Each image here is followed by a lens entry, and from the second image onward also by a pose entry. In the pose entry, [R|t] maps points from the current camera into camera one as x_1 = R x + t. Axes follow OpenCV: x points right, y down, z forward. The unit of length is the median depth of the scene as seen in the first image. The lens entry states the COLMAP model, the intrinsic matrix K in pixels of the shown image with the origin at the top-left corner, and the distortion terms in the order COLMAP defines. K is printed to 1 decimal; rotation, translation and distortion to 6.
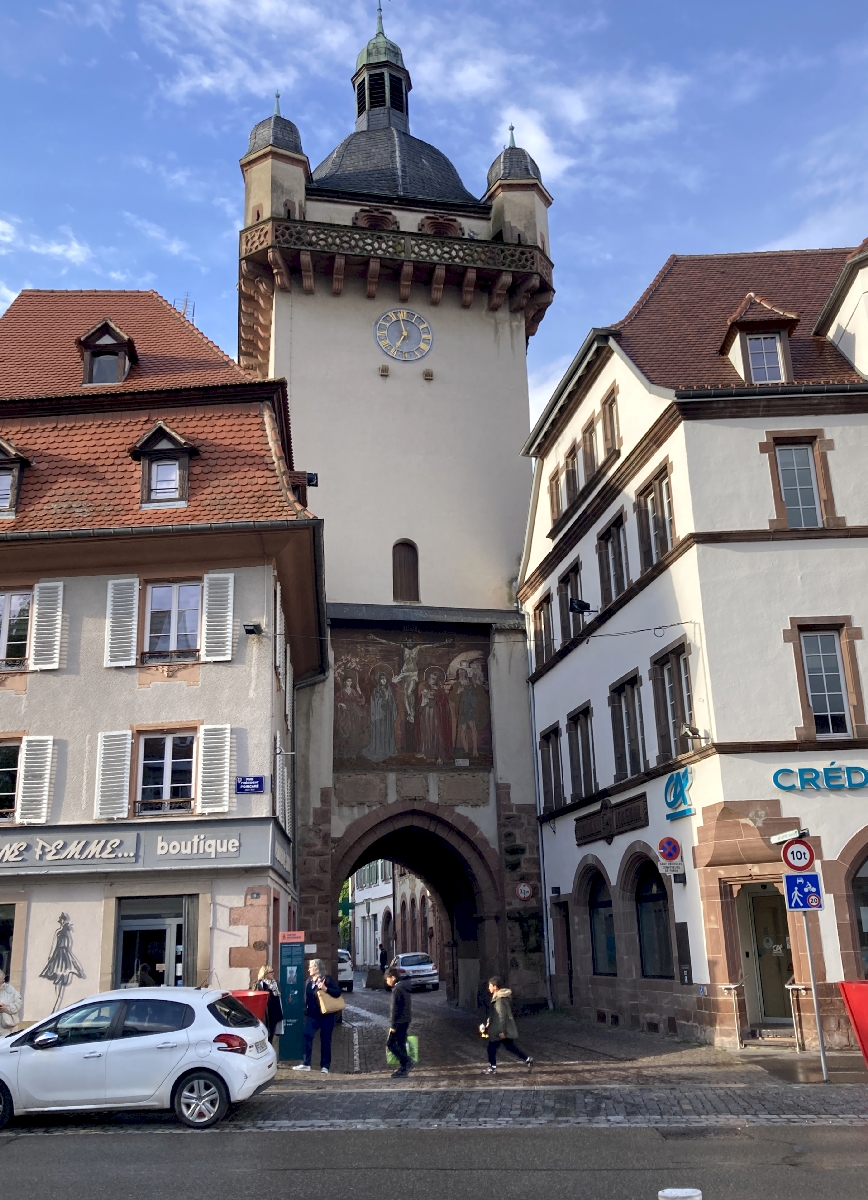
lens RADIAL K [[978.1, 0, 448.6], [0, 978.1, 597.3], [0, 0, 1]] dist [-0.007959, -0.008773]
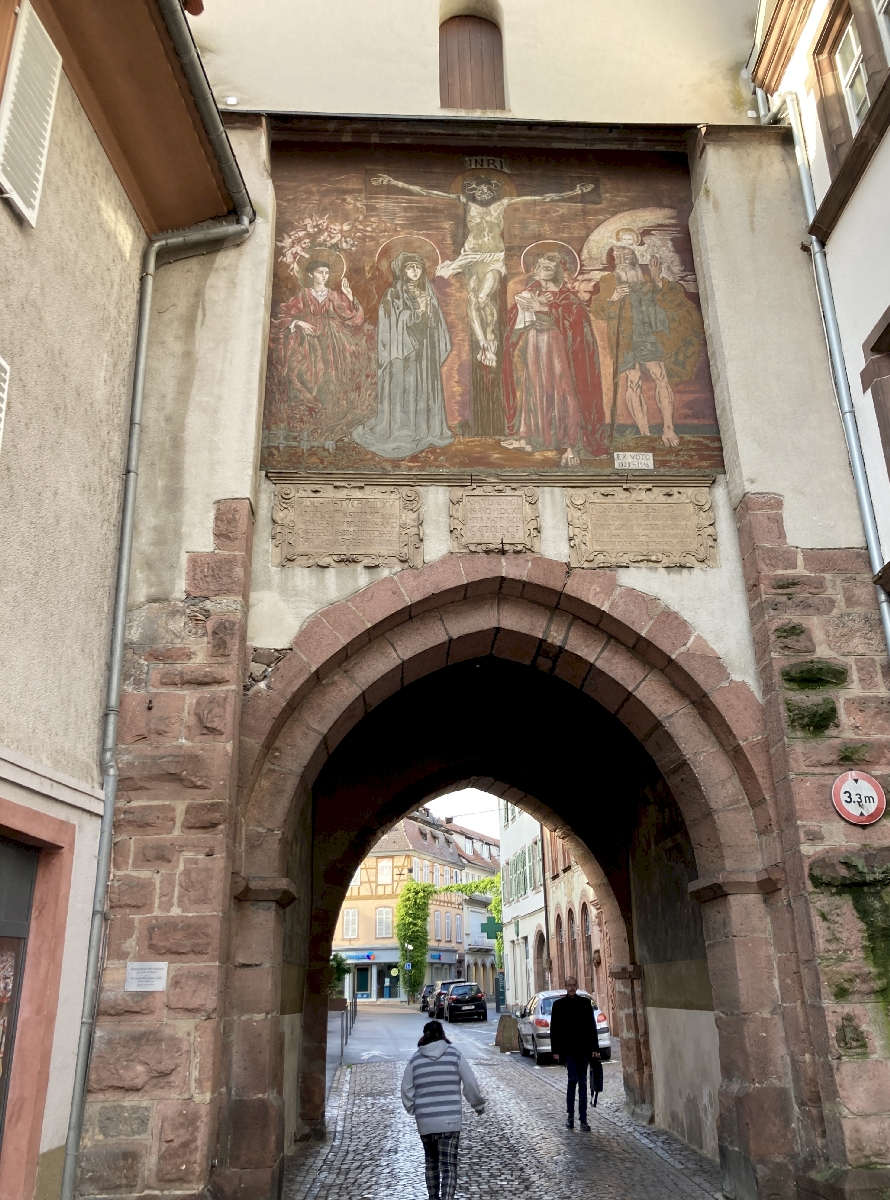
lens RADIAL K [[1014.5, 0, 445.0], [0, 1014.5, 600.0], [0, 0, 1]] dist [0.020959, -0.012394]
pose [[0.985991, -0.048290, -0.159654, 0.002589], [0.045849, 0.998769, -0.018936, 0.226692], [0.160372, 0.011350, 0.986991, 0.627716]]
